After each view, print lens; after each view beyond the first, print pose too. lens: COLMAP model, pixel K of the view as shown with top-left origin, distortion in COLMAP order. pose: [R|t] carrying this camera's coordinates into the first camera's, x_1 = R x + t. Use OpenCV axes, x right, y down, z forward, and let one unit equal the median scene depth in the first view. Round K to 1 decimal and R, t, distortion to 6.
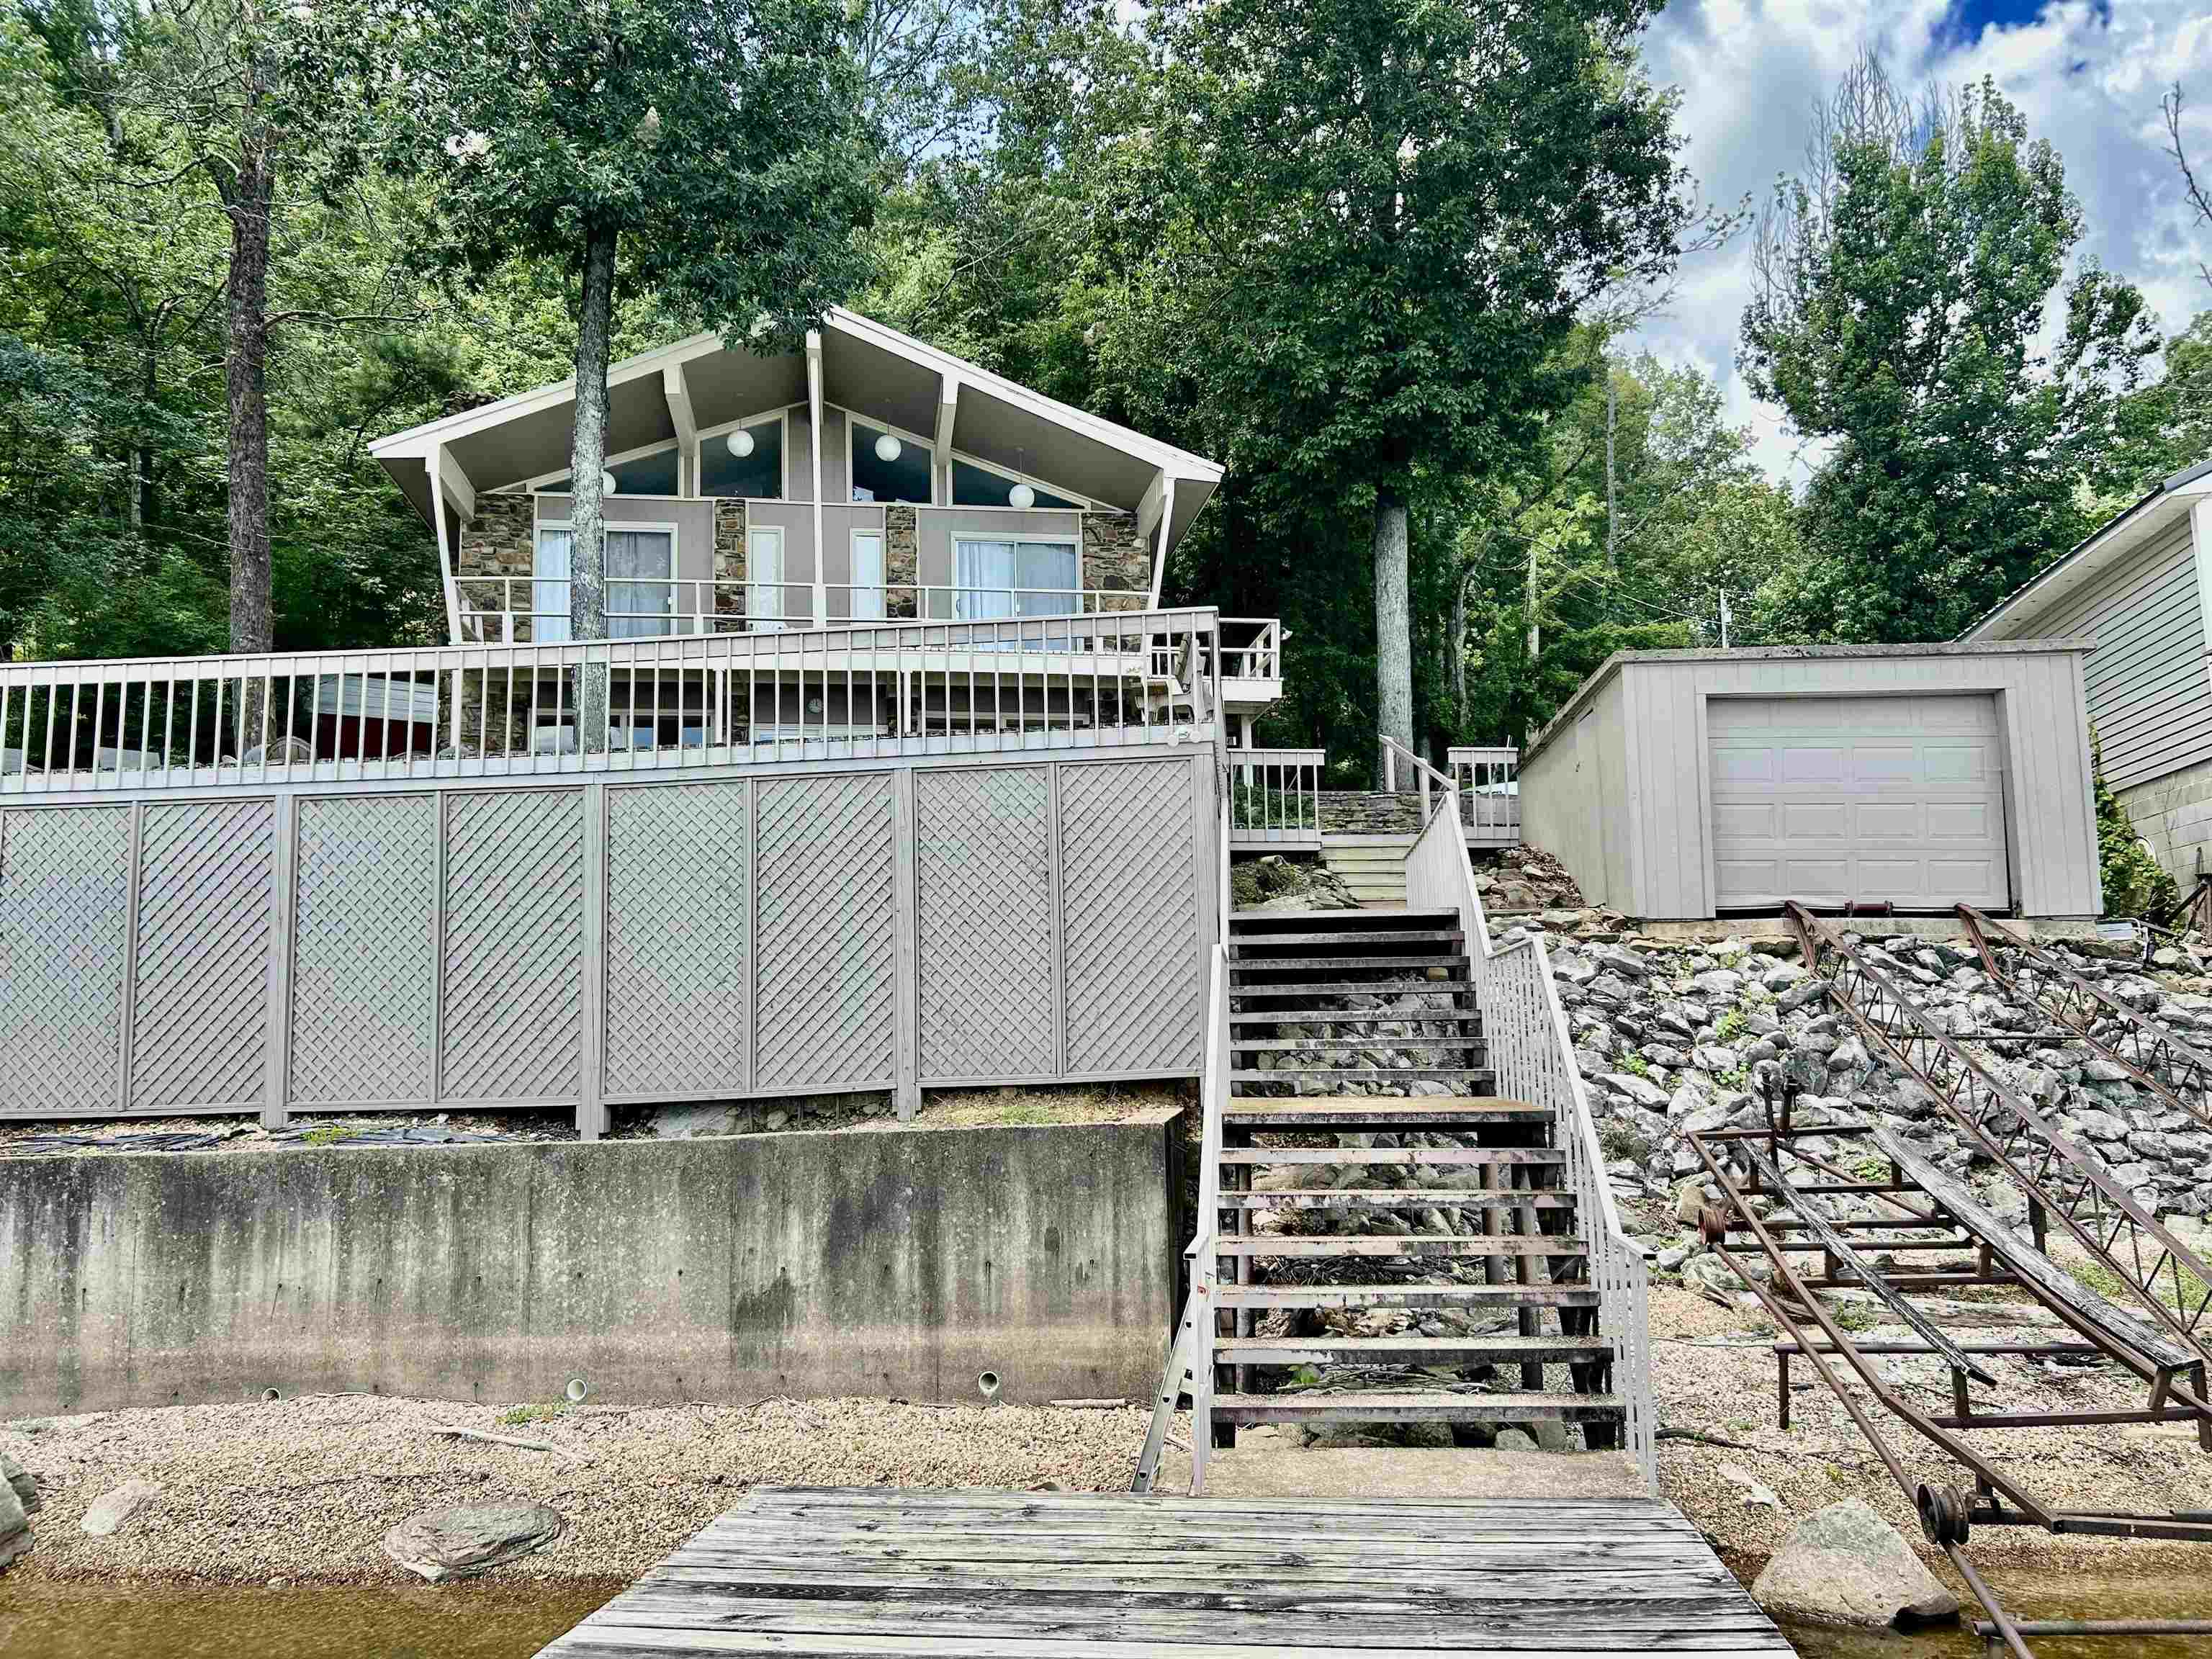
lens RADIAL K [[1667.2, 0, 1108.0], [0, 1667.2, 836.4], [0, 0, 1]] dist [0.041608, -0.015383]
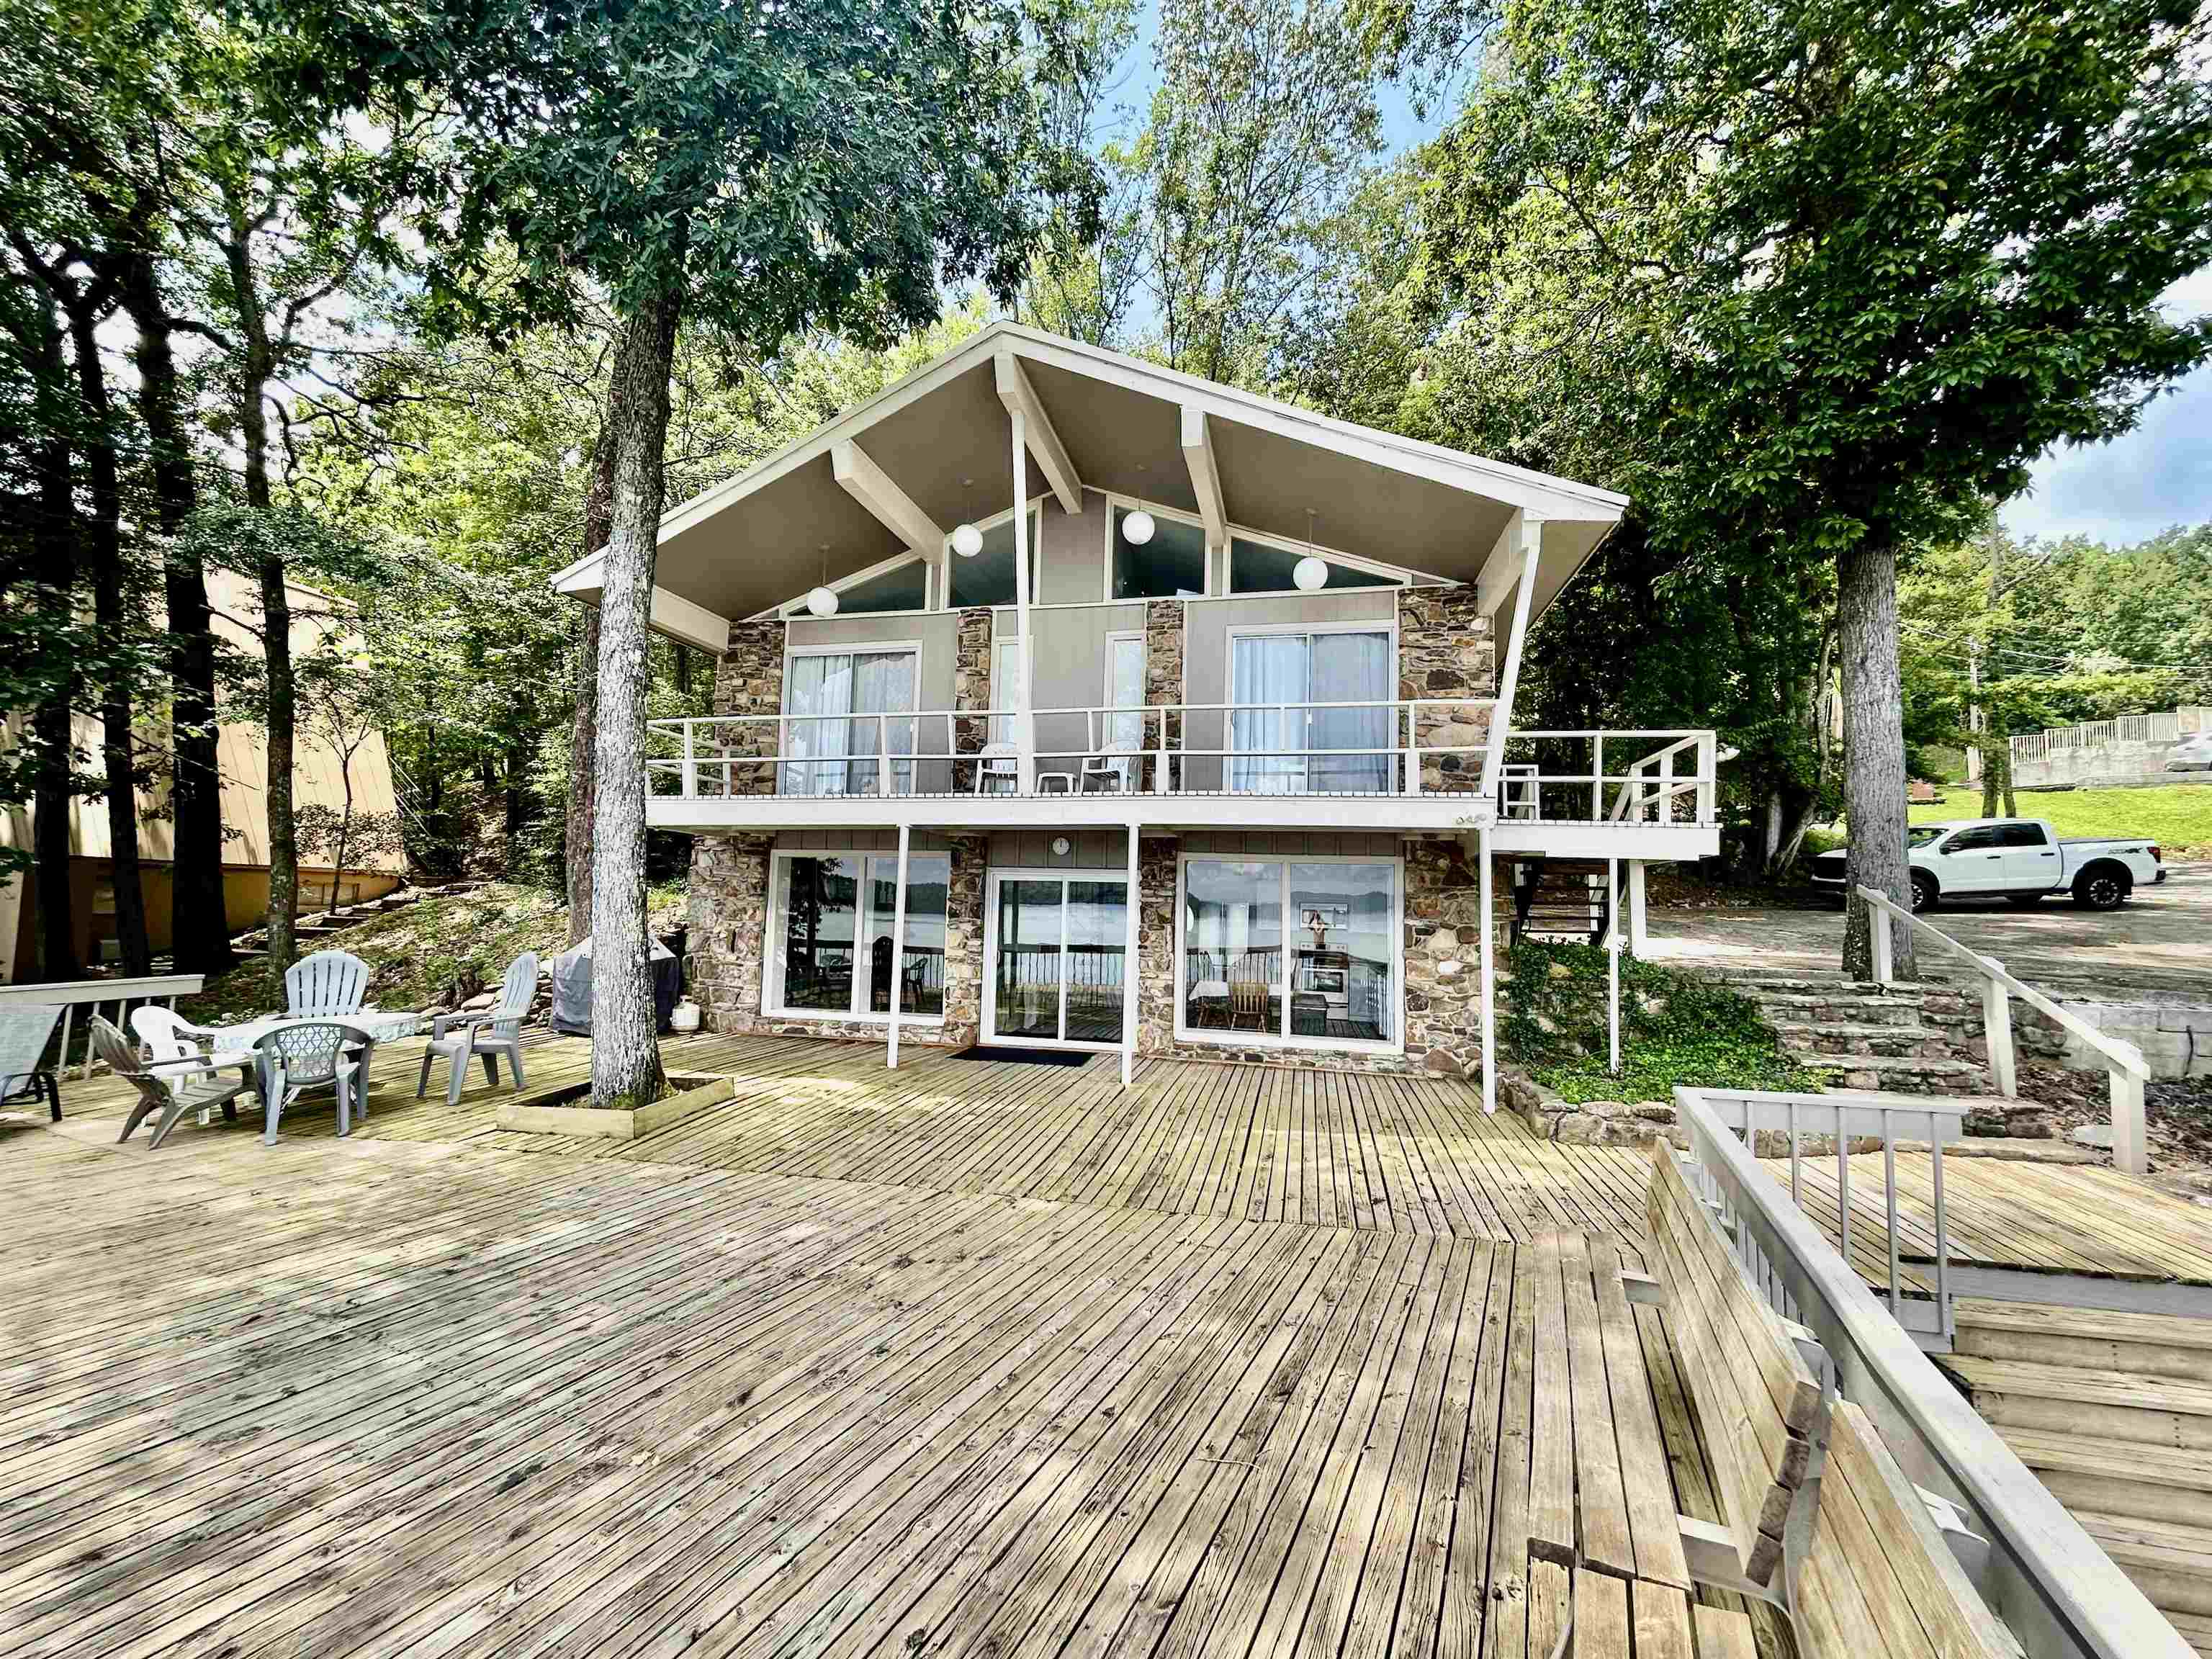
lens RADIAL K [[892.9, 0, 1093.4], [0, 892.9, 831.2], [0, 0, 1]] dist [-0.003862, 0.001752]
pose [[0.928193, 0.016751, -0.371721, 0.008586], [0.000661, 0.998910, 0.046664, -0.106282], [0.372098, -0.043559, 0.927171, 0.582894]]
